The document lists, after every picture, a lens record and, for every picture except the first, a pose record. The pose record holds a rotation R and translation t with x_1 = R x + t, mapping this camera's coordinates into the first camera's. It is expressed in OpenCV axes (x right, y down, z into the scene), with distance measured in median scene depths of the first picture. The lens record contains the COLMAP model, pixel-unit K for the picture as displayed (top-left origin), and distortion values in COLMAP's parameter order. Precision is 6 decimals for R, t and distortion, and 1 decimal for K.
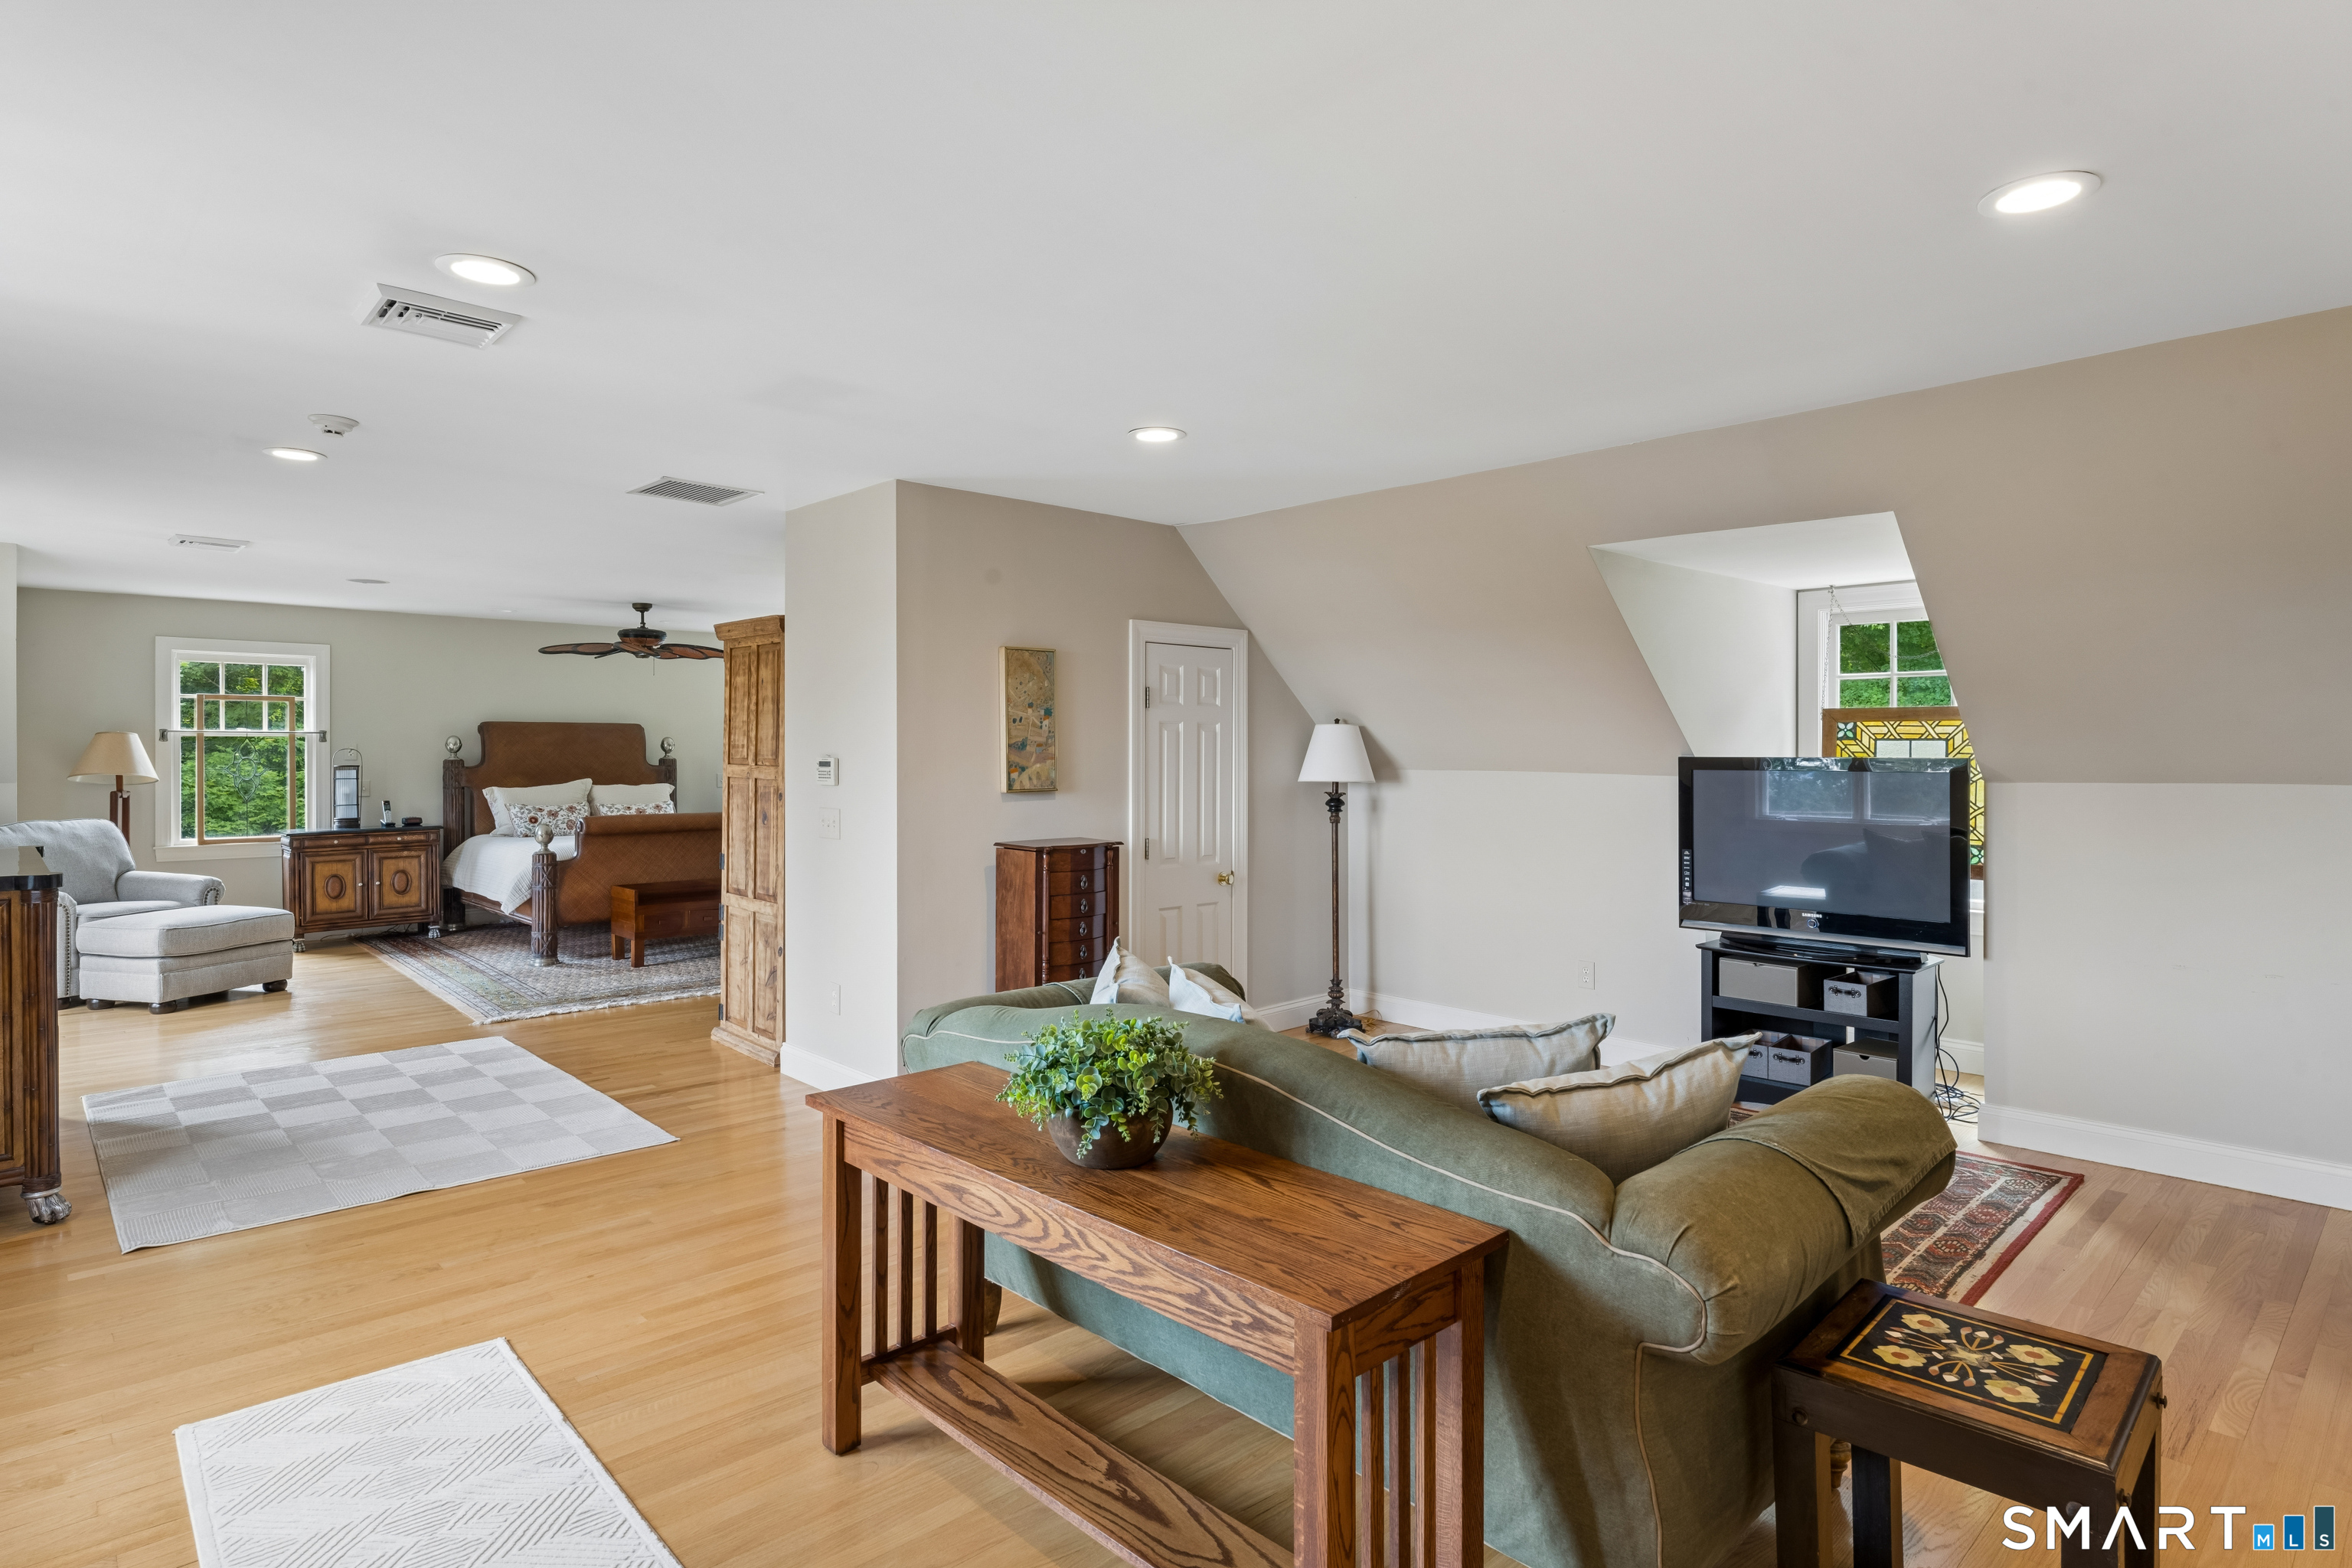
lens RADIAL K [[1215.9, 0, 1165.4], [0, 1215.9, 765.6], [0, 0, 1]] dist [0.002432, 0.001025]
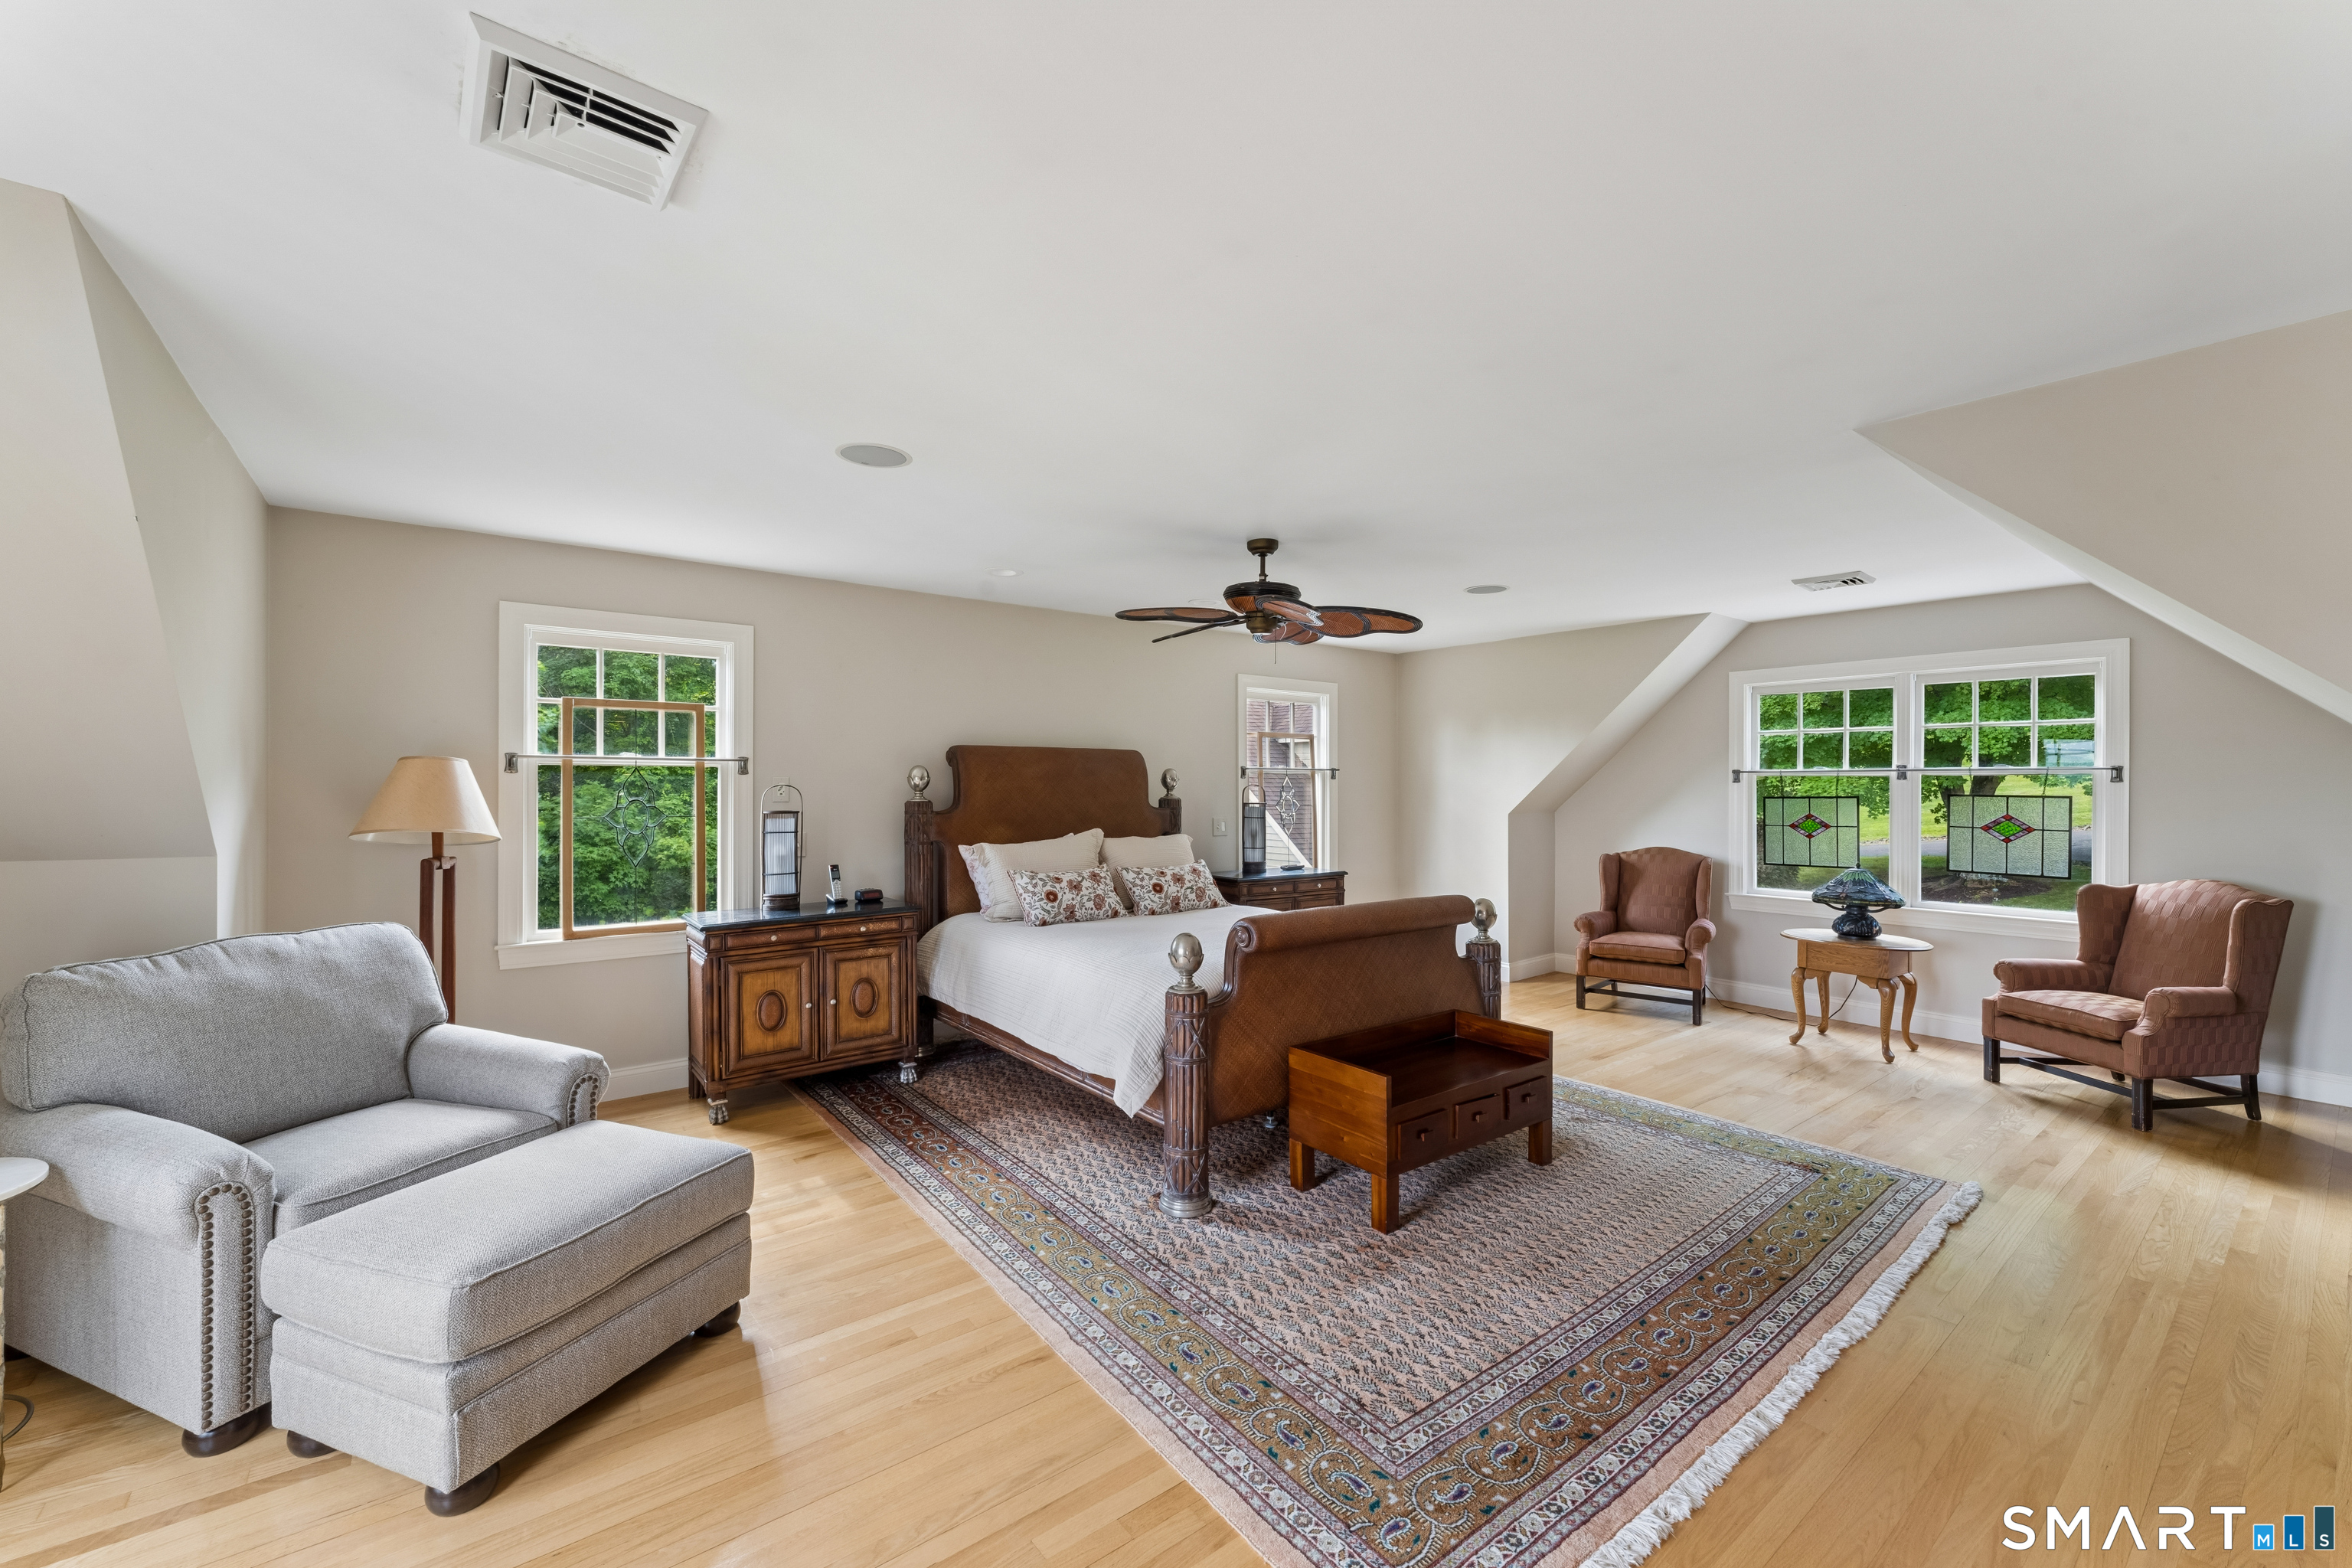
lens RADIAL K [[937.5, 0, 1183.4], [0, 937.5, 793.7], [0, 0, 1]] dist [0.000274, 0.000115]
pose [[0.995625, 0.003017, -0.093393, -0.425529], [-0.003195, 0.999993, -0.001753, -0.009351], [0.093387, 0.002044, 0.995628, 0.541603]]
